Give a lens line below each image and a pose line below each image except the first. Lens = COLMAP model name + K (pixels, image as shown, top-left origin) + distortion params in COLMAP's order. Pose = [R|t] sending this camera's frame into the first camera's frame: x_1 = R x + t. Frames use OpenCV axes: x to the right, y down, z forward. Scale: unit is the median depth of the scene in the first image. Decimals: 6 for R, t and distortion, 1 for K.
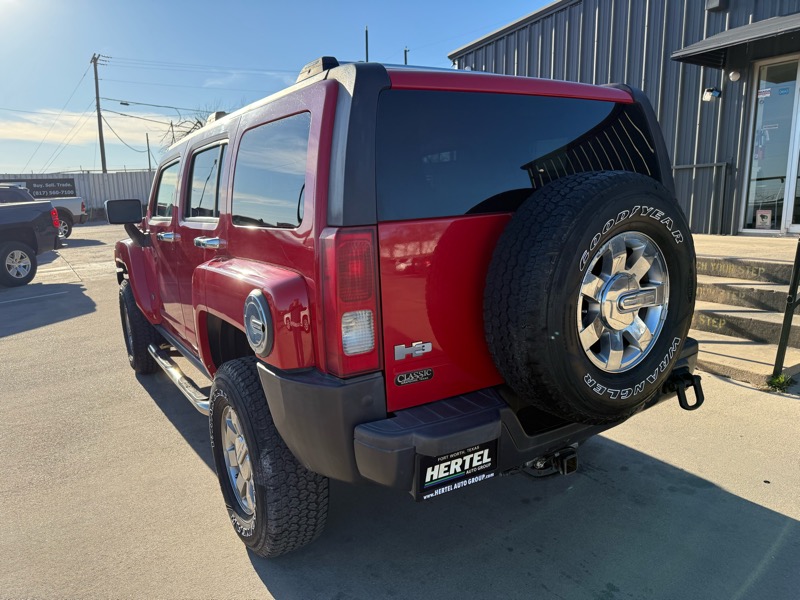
lens RADIAL K [[574.9, 0, 396.3], [0, 574.9, 303.8], [0, 0, 1]] dist [0.045517, -0.049256]
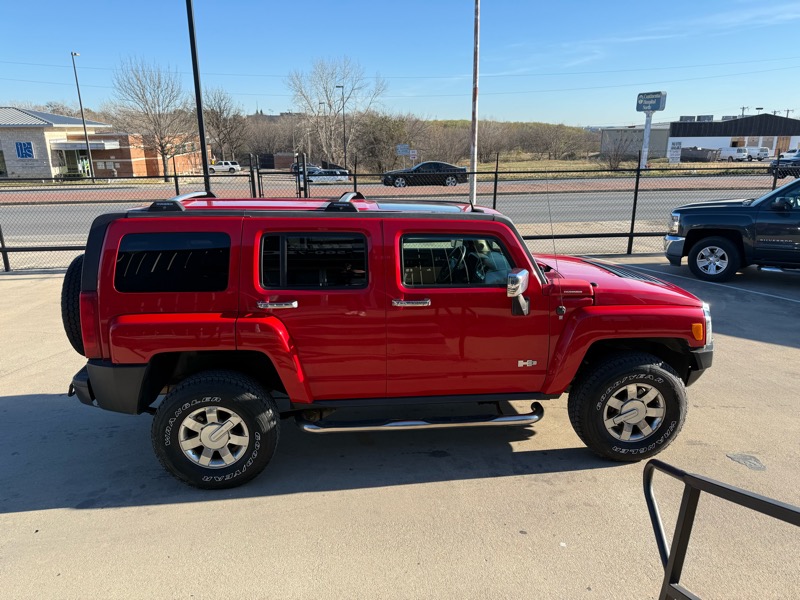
lens RADIAL K [[577.3, 0, 400.0], [0, 577.3, 300.0], [0, 0, 1]] dist [0.031540, -0.034222]
pose [[-0.480801, 0.263092, -0.836428, 1.810647], [-0.141893, 0.918005, 0.370315, -1.124650], [0.865272, 0.296731, -0.404047, 3.127100]]
